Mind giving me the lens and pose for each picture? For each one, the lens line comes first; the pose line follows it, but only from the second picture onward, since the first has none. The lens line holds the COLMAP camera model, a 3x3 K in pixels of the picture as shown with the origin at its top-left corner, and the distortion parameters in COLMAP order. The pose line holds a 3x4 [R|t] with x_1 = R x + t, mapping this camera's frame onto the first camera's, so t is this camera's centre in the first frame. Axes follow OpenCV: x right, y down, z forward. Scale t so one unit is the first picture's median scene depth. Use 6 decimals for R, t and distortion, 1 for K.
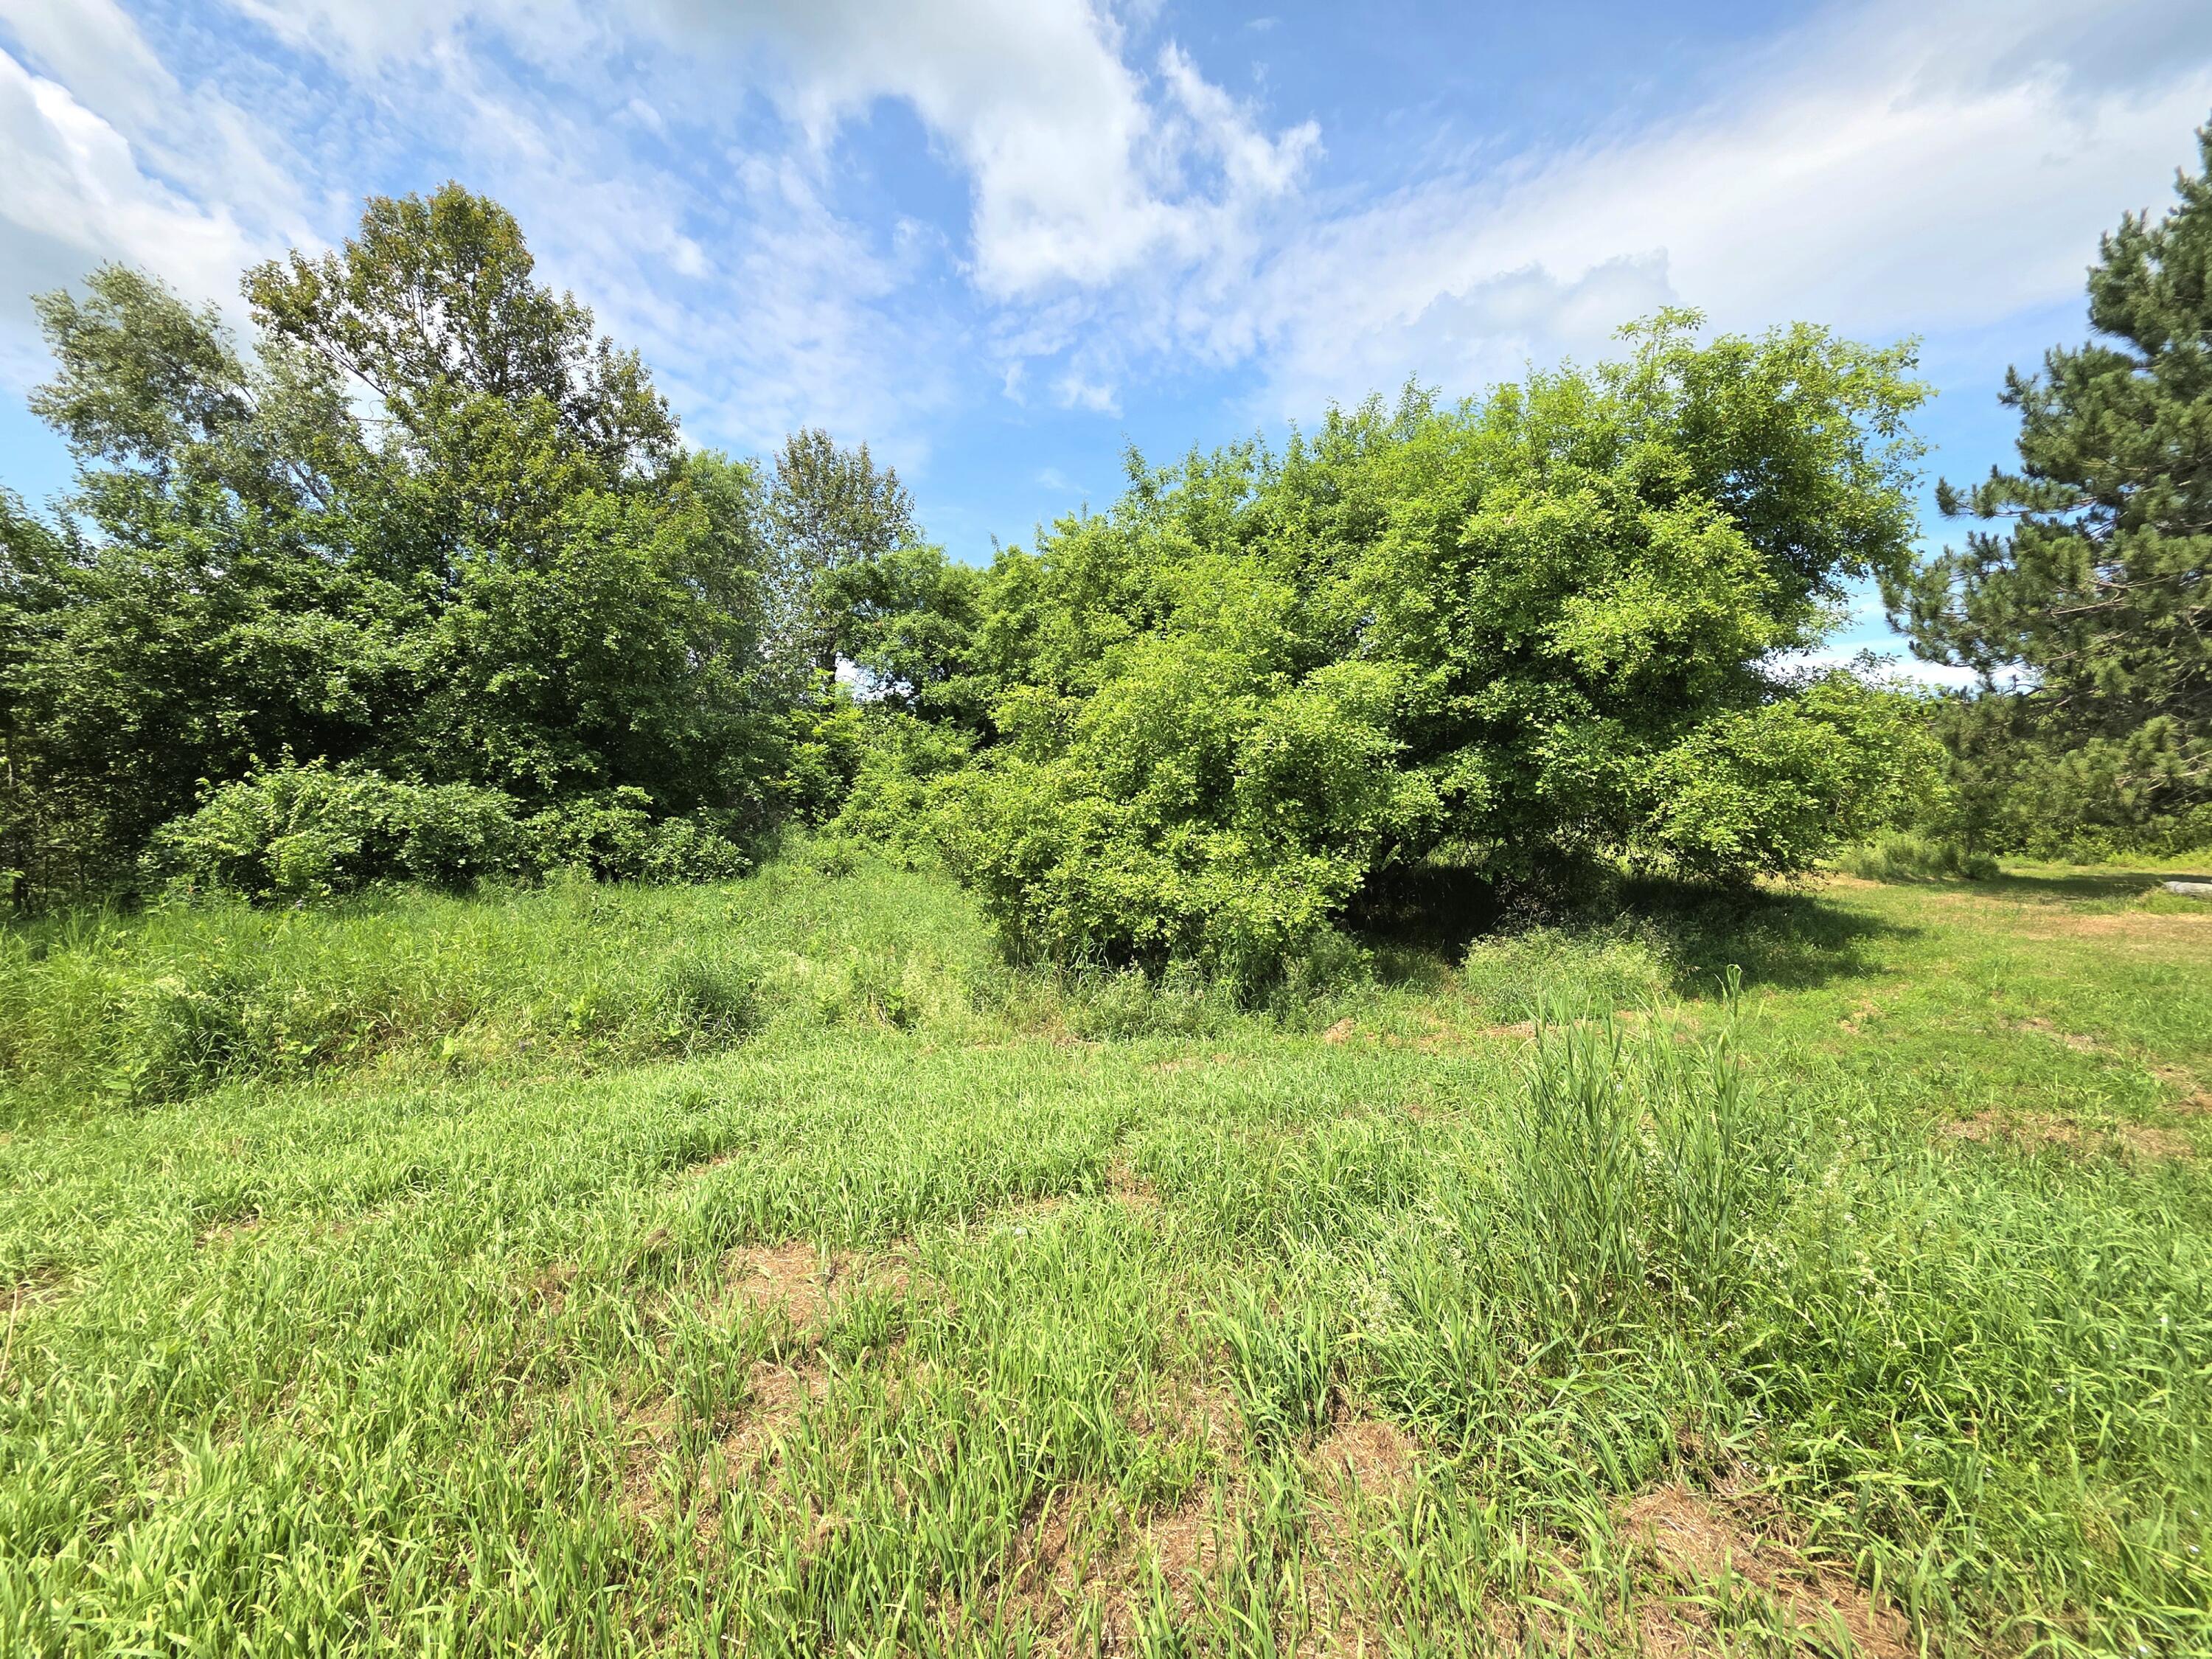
lens RADIAL K [[885.3, 0, 1101.7], [0, 885.3, 834.9], [0, 0, 1]] dist [0.000855, 0.000365]
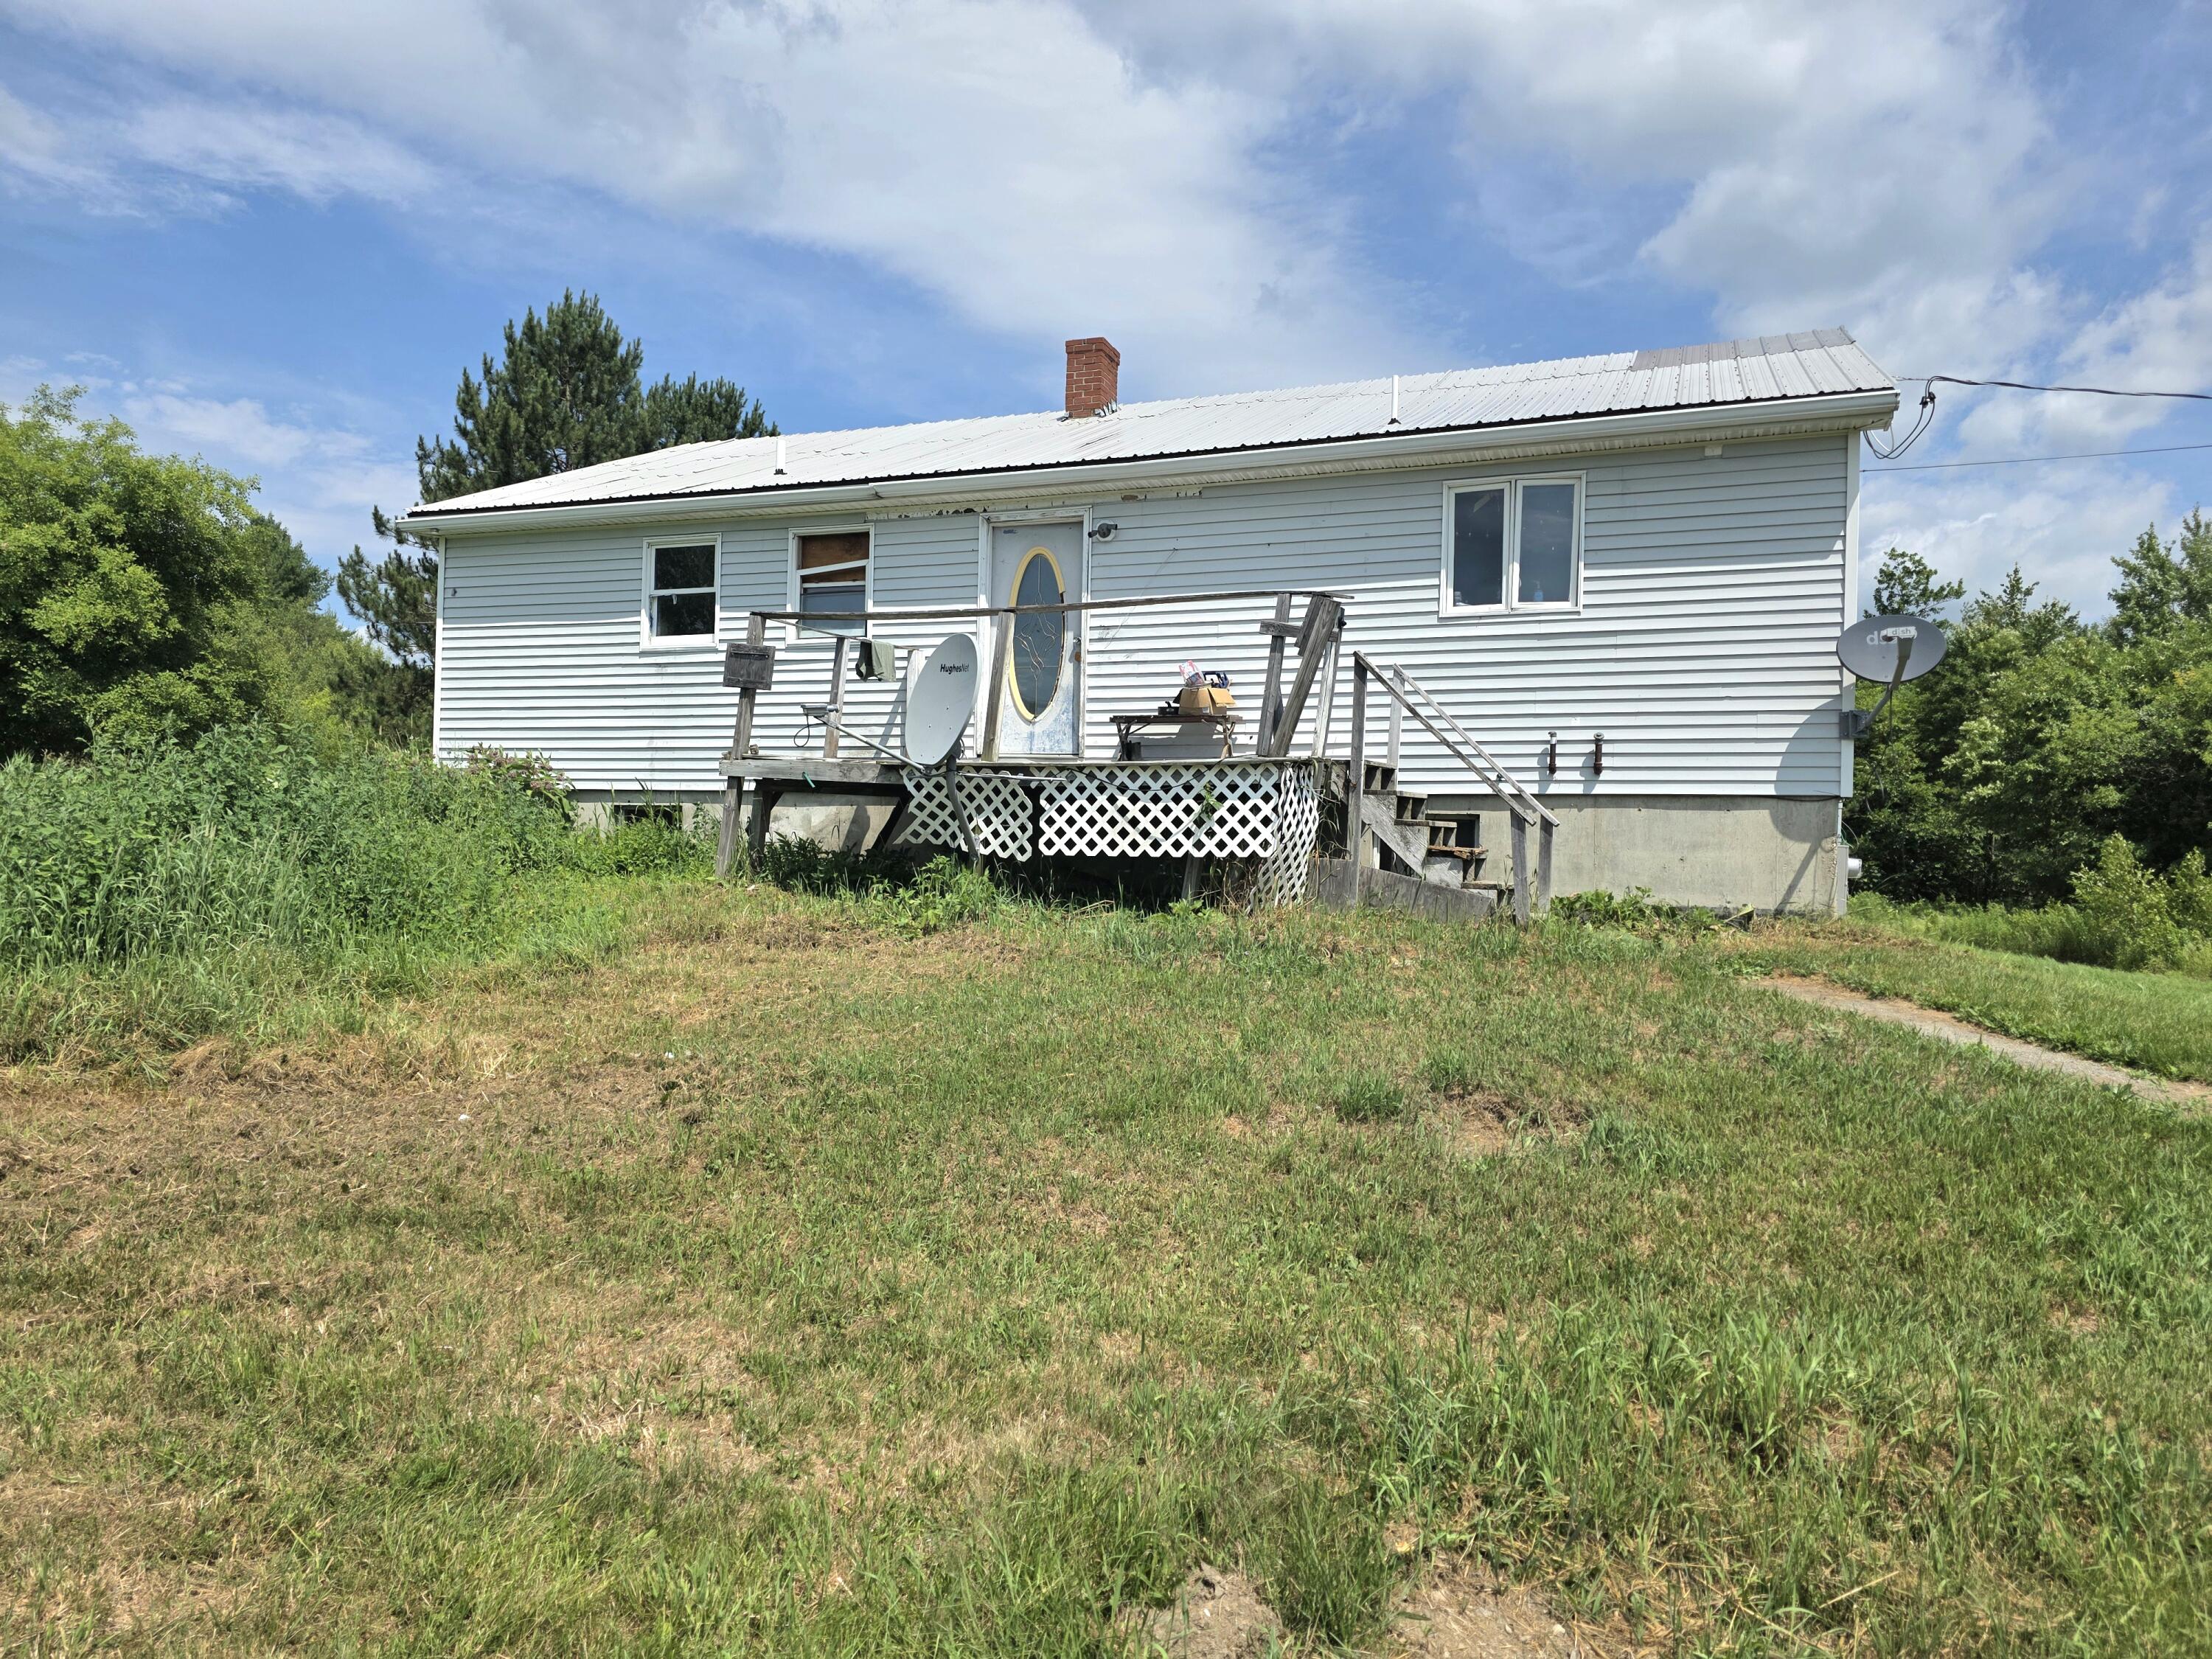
lens RADIAL K [[1491.0, 0, 1121.1], [0, 1491.0, 834.9], [0, 0, 1]] dist [0.053945, -0.044002]
pose [[0.491670, -0.001550, 0.870780, -0.905529], [-0.003828, 0.999985, 0.003941, 0.153718], [-0.870773, -0.005271, 0.491656, -2.053345]]
